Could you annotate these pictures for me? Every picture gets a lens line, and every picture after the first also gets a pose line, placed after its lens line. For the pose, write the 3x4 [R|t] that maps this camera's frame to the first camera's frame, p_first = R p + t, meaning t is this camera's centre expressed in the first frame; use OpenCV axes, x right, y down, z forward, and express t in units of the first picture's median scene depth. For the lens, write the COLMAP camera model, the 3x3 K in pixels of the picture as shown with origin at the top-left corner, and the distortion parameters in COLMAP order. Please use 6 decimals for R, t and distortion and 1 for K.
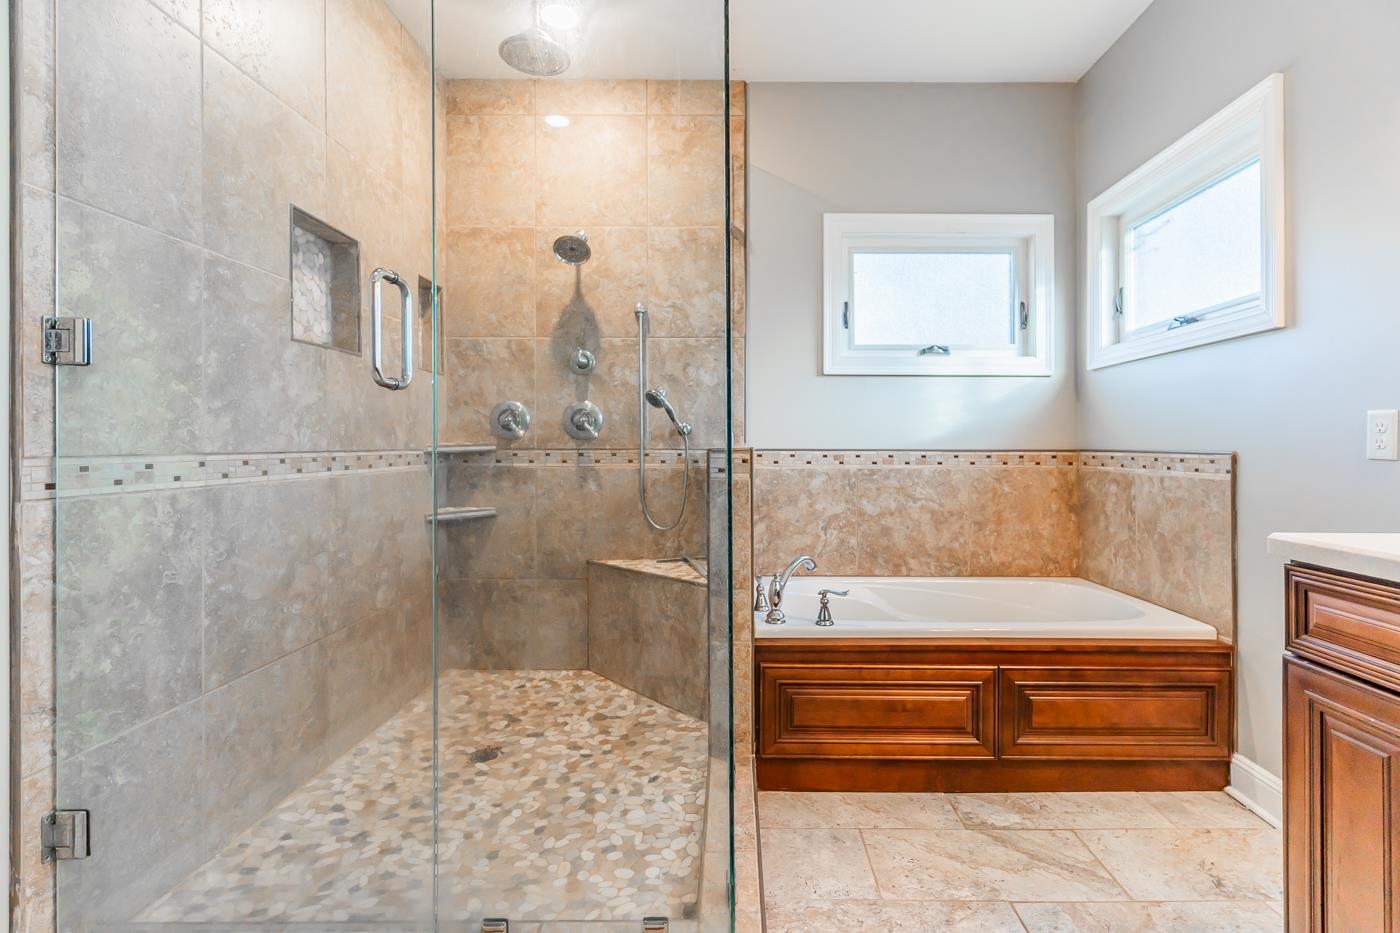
lens RADIAL K [[674.0, 0, 702.3], [0, 674.0, 442.5], [0, 0, 1]] dist [0.000751, 0.000170]
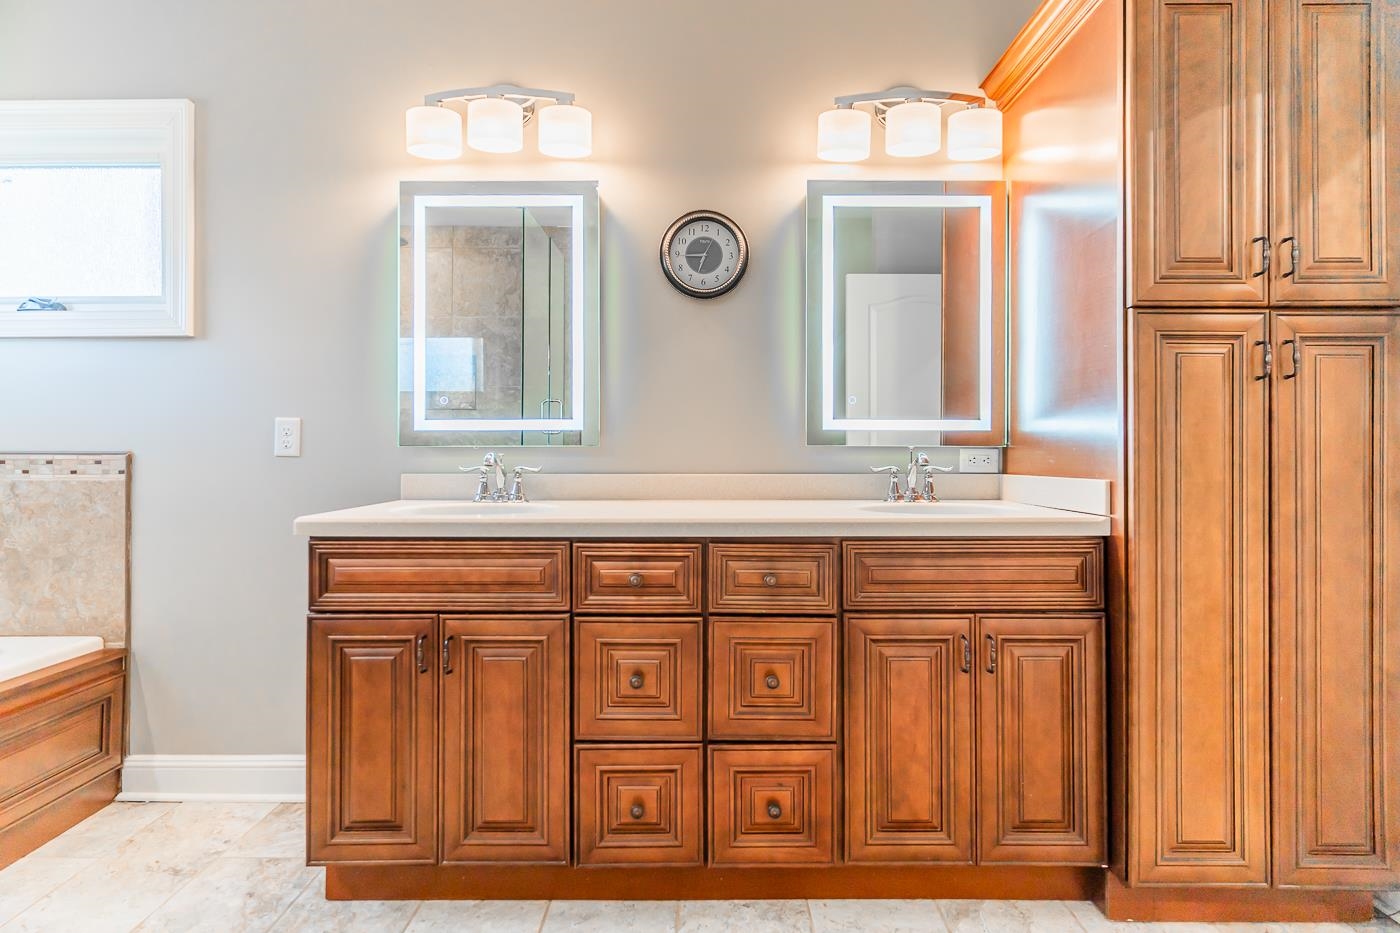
lens RADIAL K [[695.7, 0, 701.2], [0, 695.7, 447.6], [0, 0, 1]] dist [-0.000638, -0.000537]
pose [[-0.046978, 0.001321, 0.998895, -0.267440], [-0.005353, 0.999984, -0.001574, 0.004860], [-0.998882, -0.005421, -0.046970, 0.207600]]
